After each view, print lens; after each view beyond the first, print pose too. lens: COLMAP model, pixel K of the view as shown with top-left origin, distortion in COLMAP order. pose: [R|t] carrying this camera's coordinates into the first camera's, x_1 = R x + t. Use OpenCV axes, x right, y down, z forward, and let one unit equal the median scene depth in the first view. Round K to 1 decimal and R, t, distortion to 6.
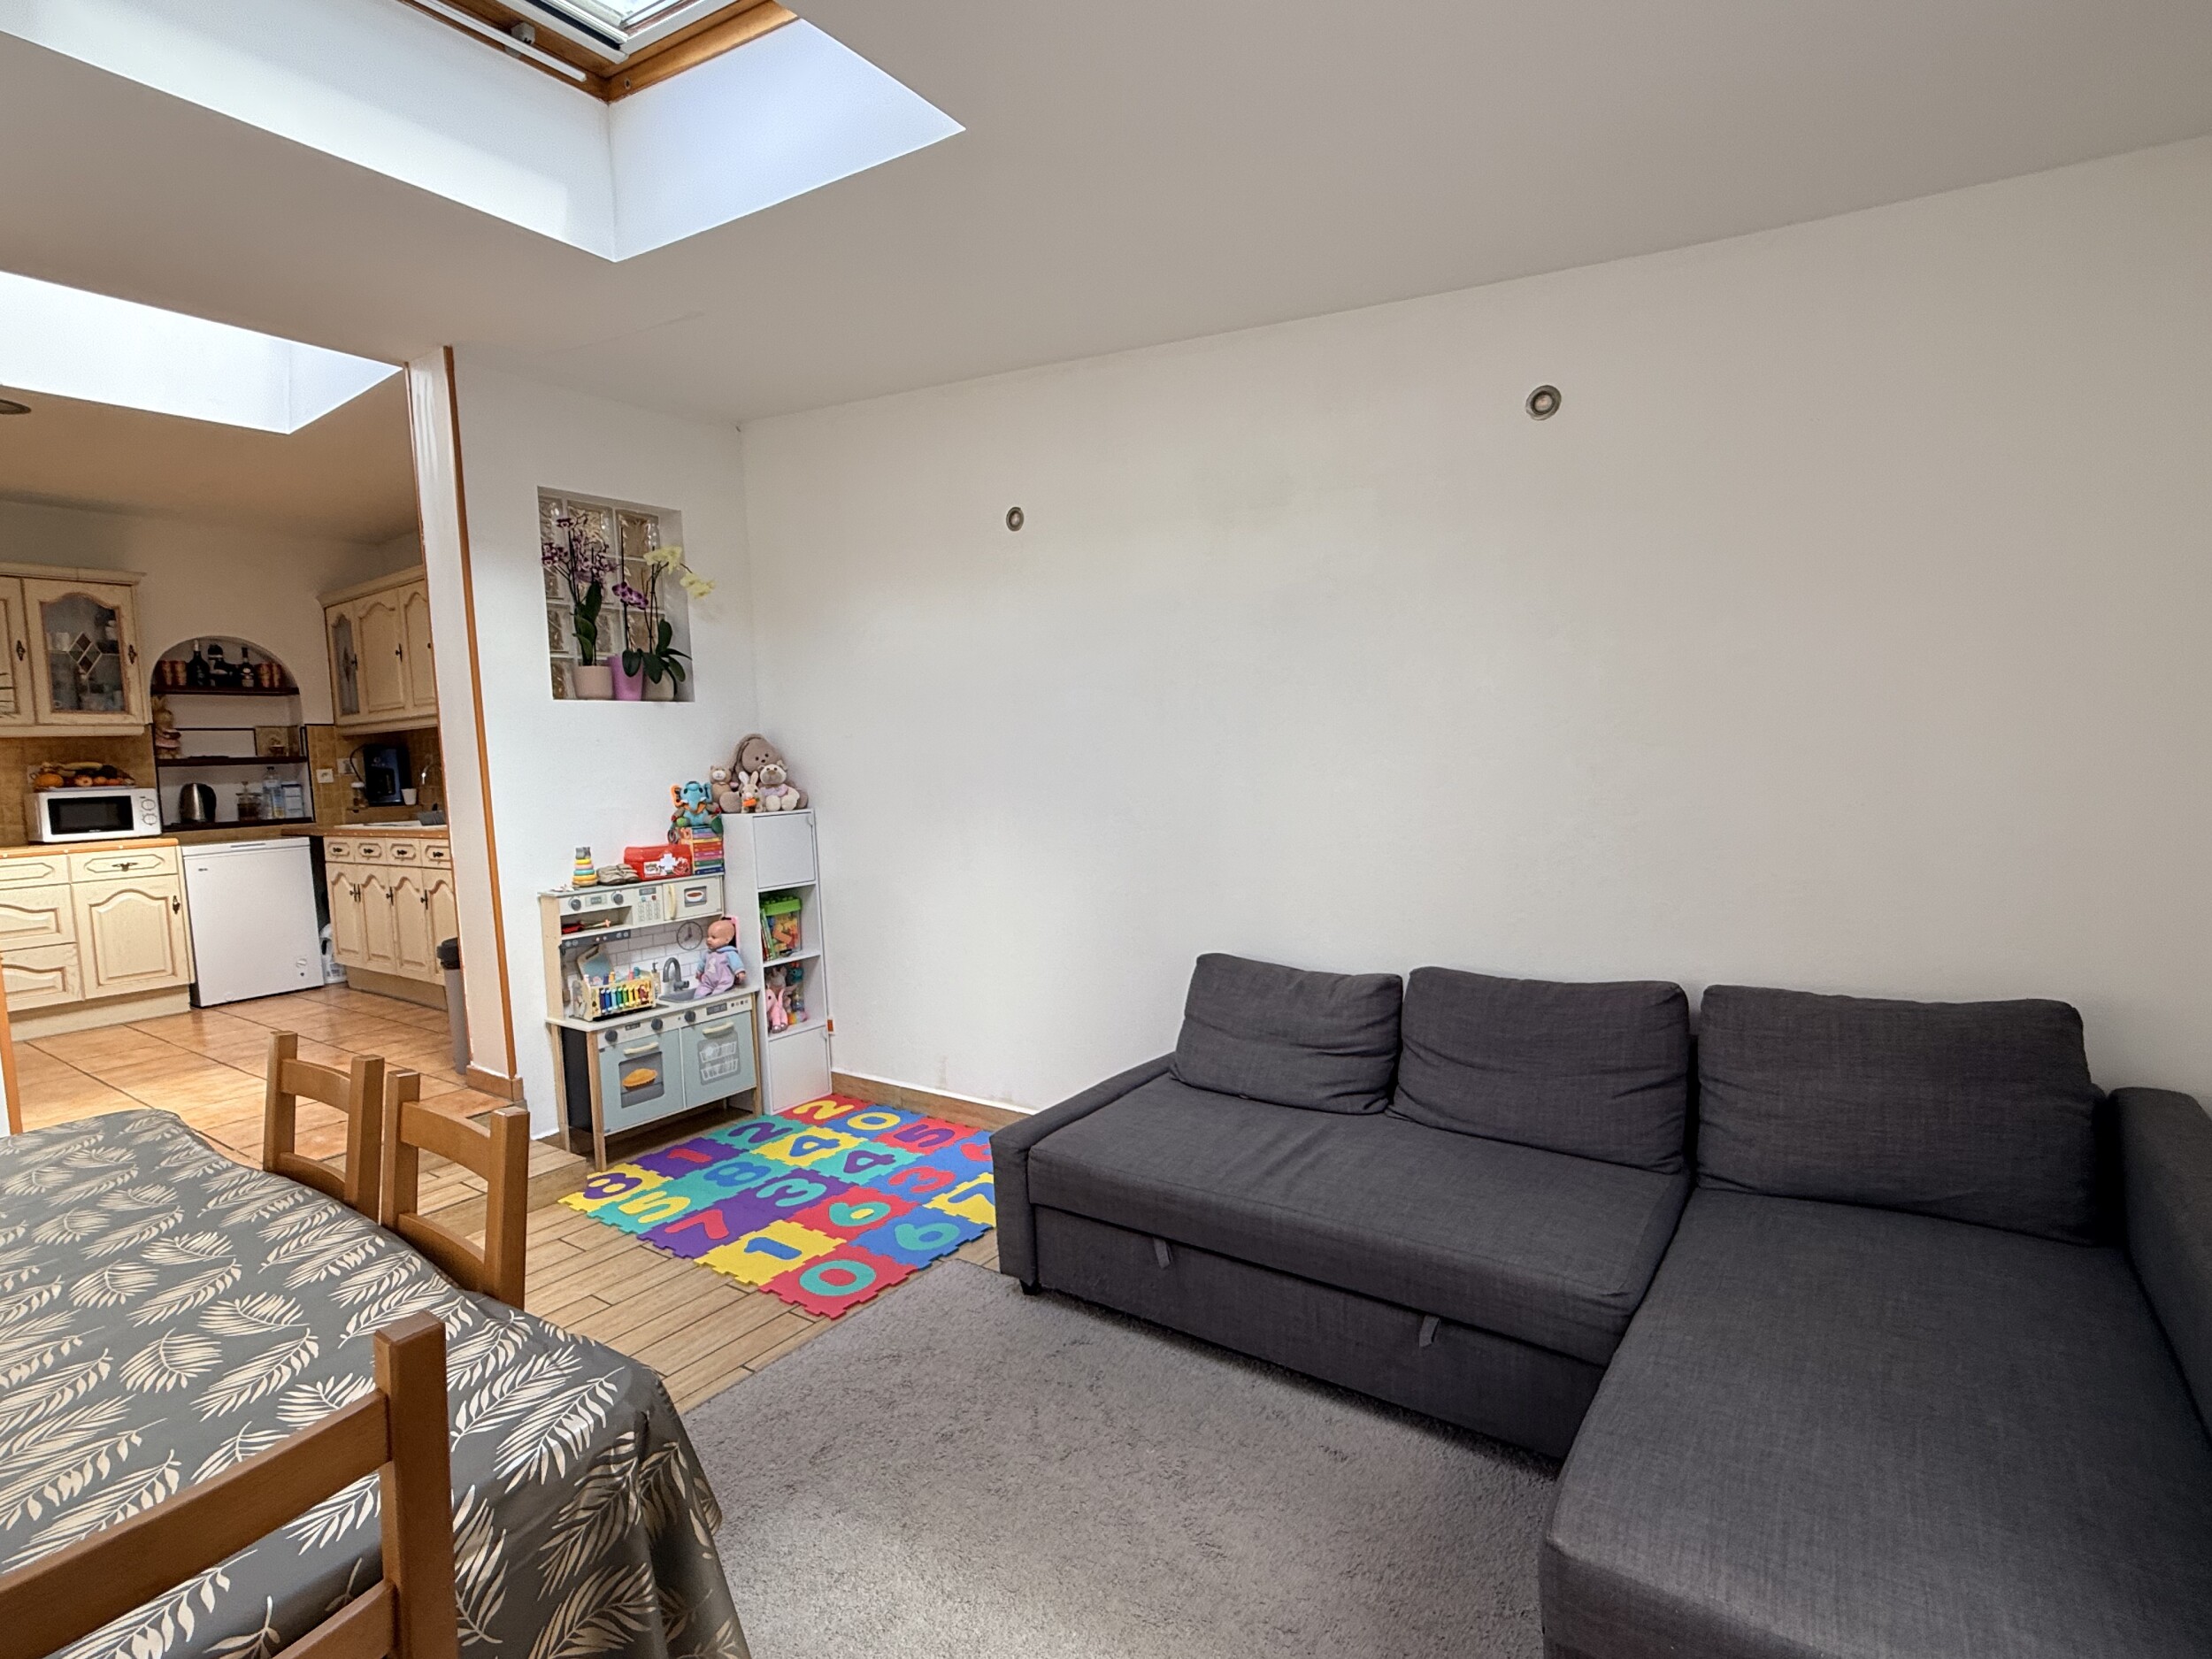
lens RADIAL K [[1074.9, 0, 1107.4], [0, 1074.9, 824.2], [0, 0, 1]] dist [0.002670, 0.000426]
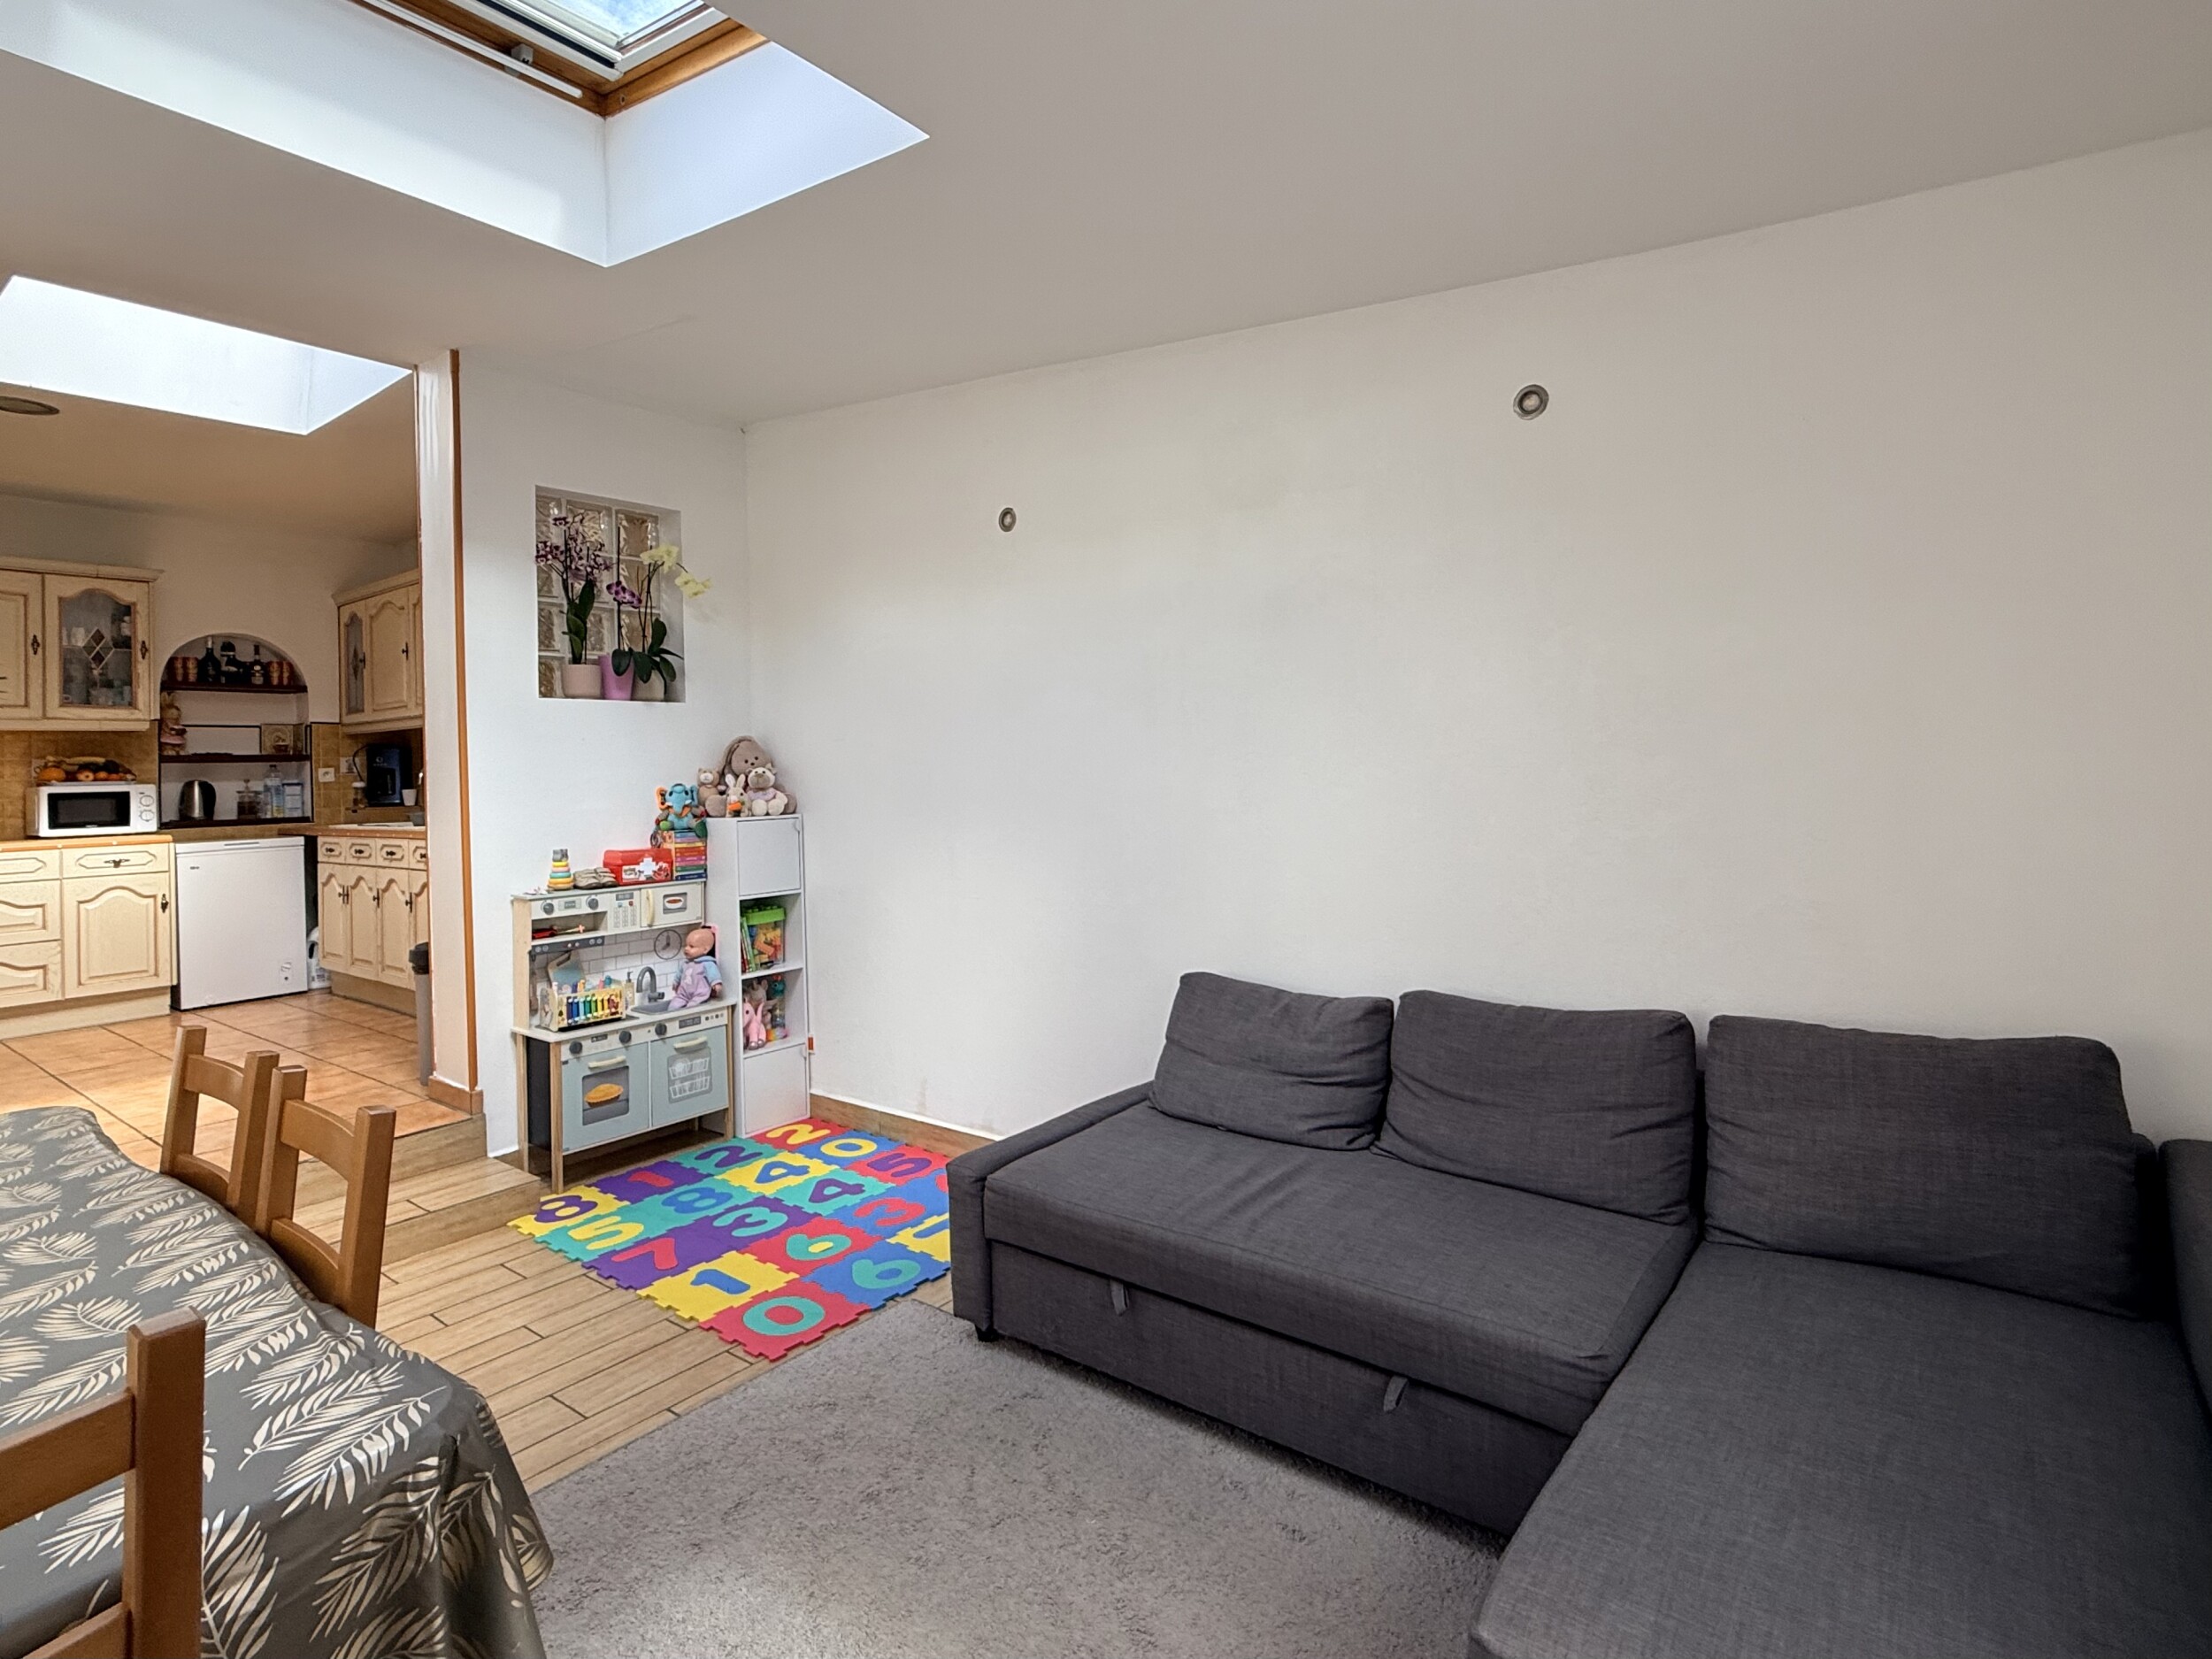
lens RADIAL K [[1125.3, 0, 1106.1], [0, 1125.3, 747.6], [0, 0, 1]] dist [0.003853, -0.001218]
pose [[0.999104, 0.014130, -0.039896, 0.063085], [-0.017418, 0.996371, -0.083309, 0.008970], [0.038574, 0.083930, 0.995725, -0.000462]]
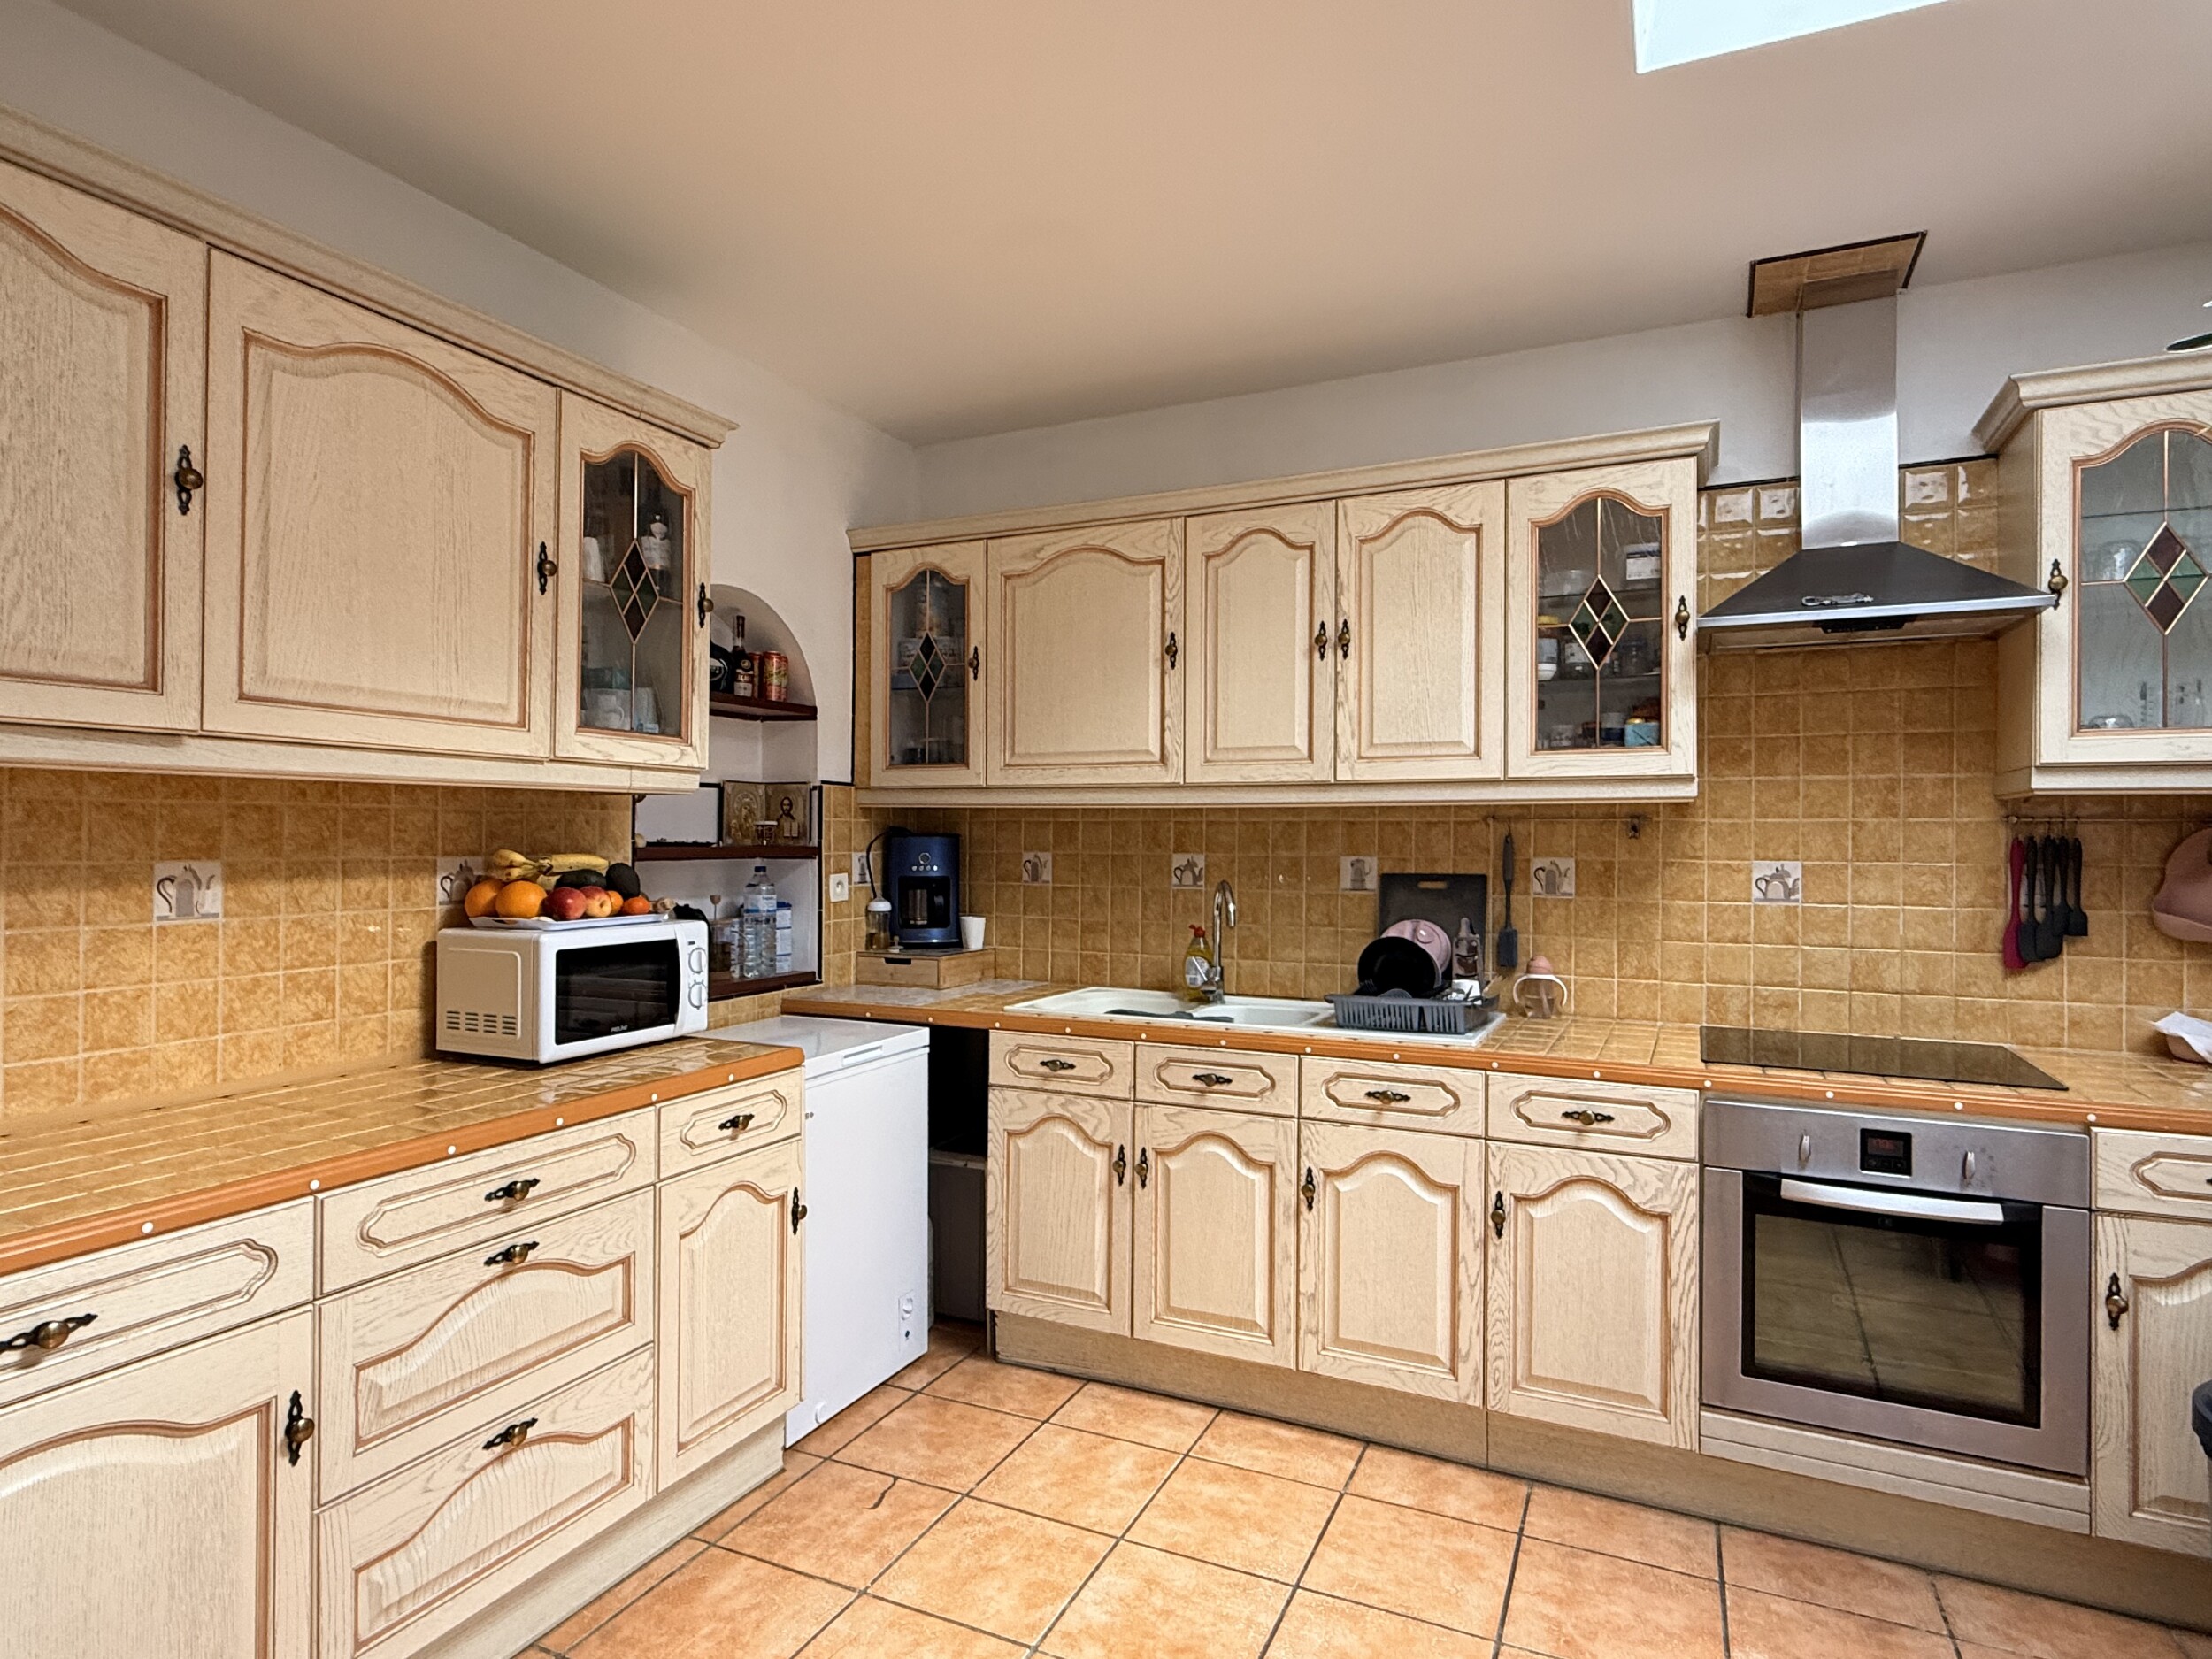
lens RADIAL K [[1197.8, 0, 1108.1], [0, 1197.8, 831.5], [0, 0, 1]] dist [-0.001852, -0.000125]
pose [[0.981206, 0.048287, 0.186825, -1.749343], [-0.034459, 0.996469, -0.076568, -0.080496], [-0.189862, 0.068691, 0.979405, 1.083889]]
